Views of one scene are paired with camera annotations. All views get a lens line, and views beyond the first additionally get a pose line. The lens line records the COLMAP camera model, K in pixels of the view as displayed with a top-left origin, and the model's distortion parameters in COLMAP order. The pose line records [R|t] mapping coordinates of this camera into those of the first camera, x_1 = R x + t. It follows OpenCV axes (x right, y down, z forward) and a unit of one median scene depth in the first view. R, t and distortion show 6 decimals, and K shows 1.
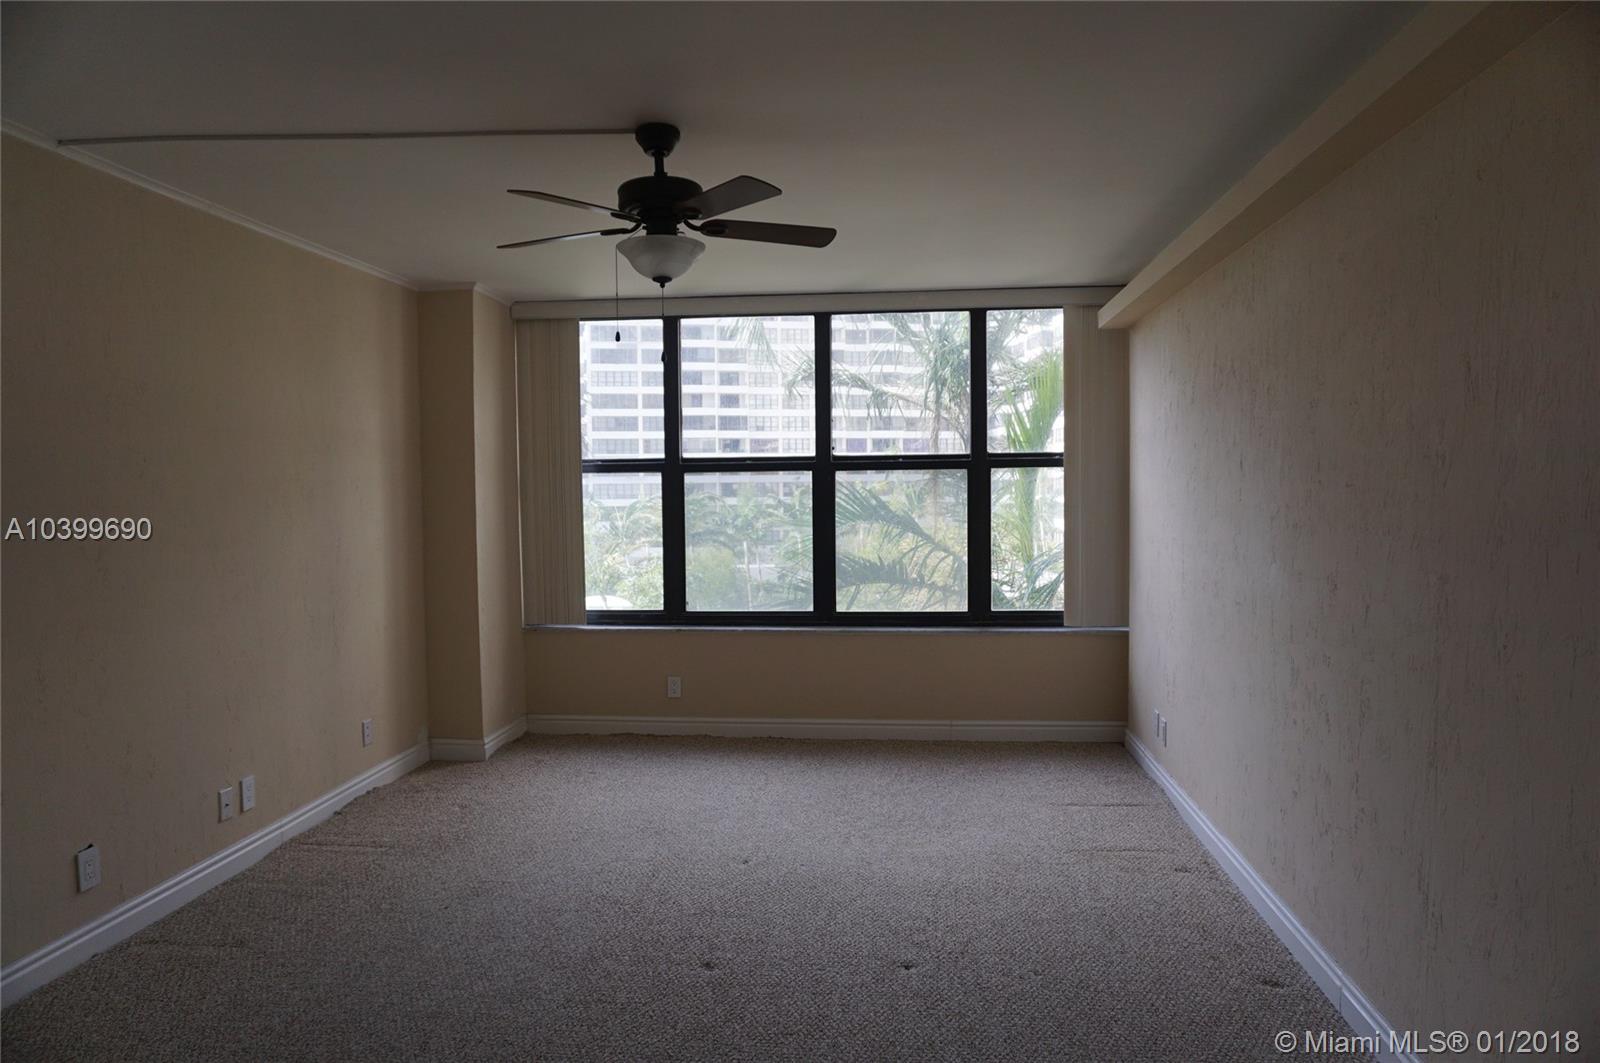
lens RADIAL K [[1053.5, 0, 800.7], [0, 1053.5, 538.4], [0, 0, 1]] dist [-0.048857, 0.025361]
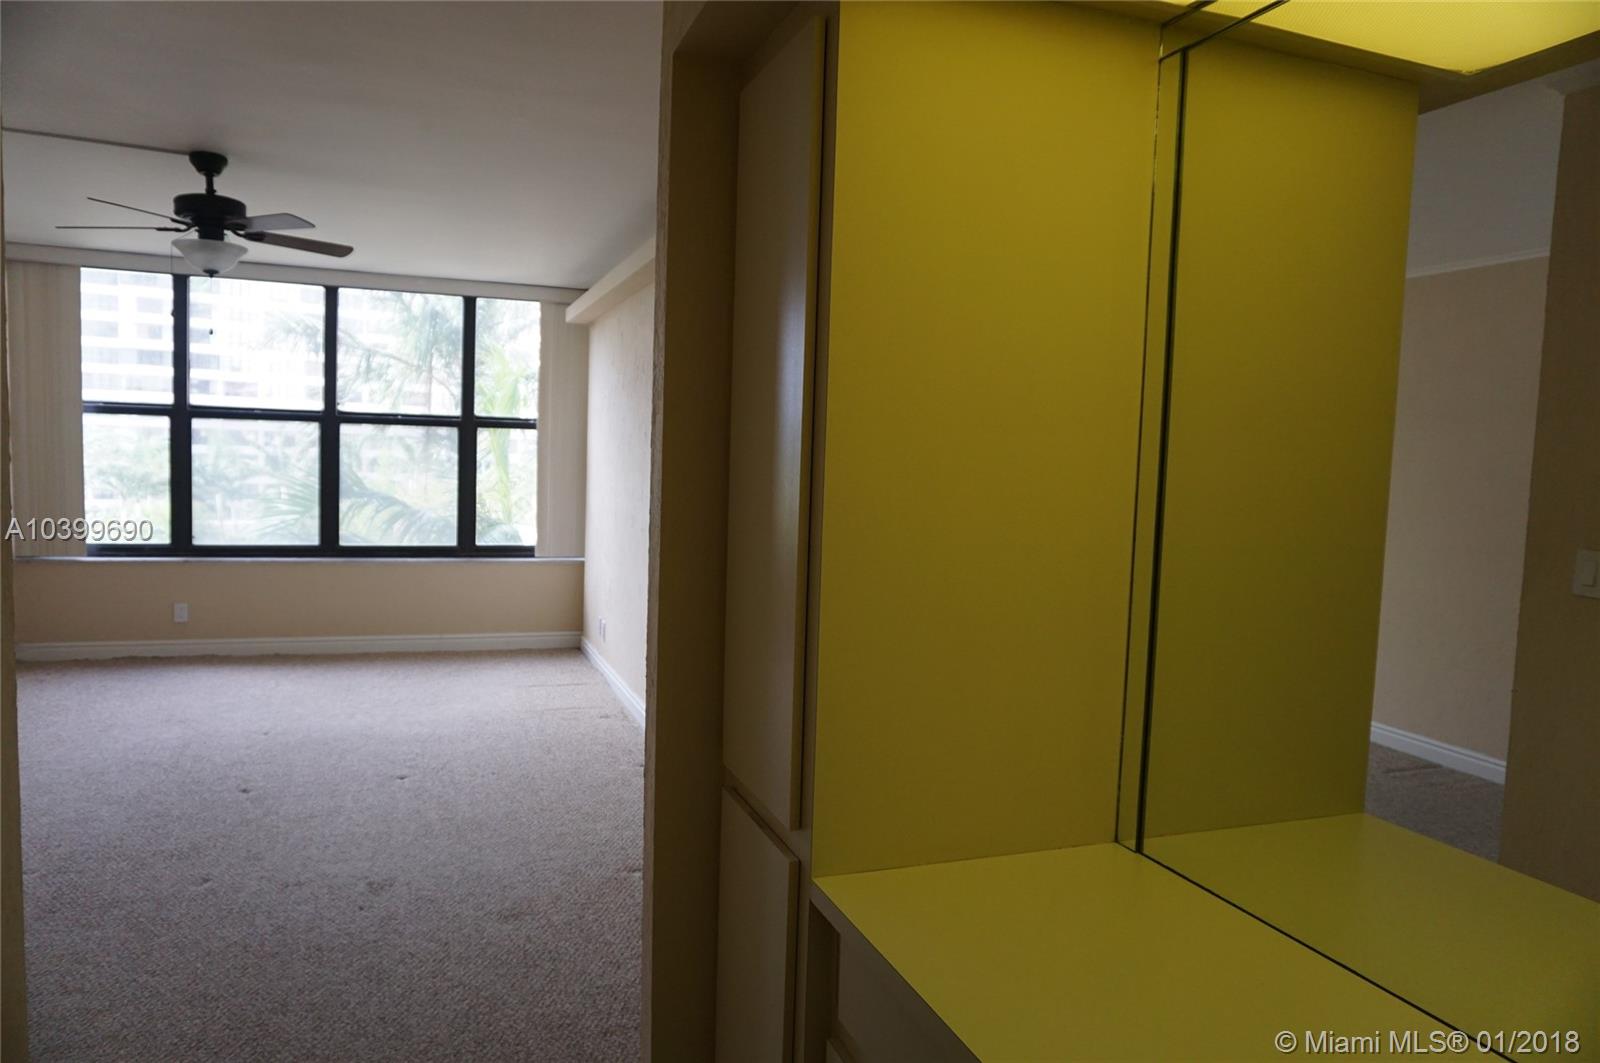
lens RADIAL K [[1053.5, 0, 800.7], [0, 1053.5, 538.4], [0, 0, 1]] dist [-0.048857, 0.025361]
pose [[0.895076, 0.007765, 0.445846, -0.026181], [-0.023940, 0.999243, 0.030659, 0.015655], [-0.445271, -0.038115, 0.894584, -0.274131]]
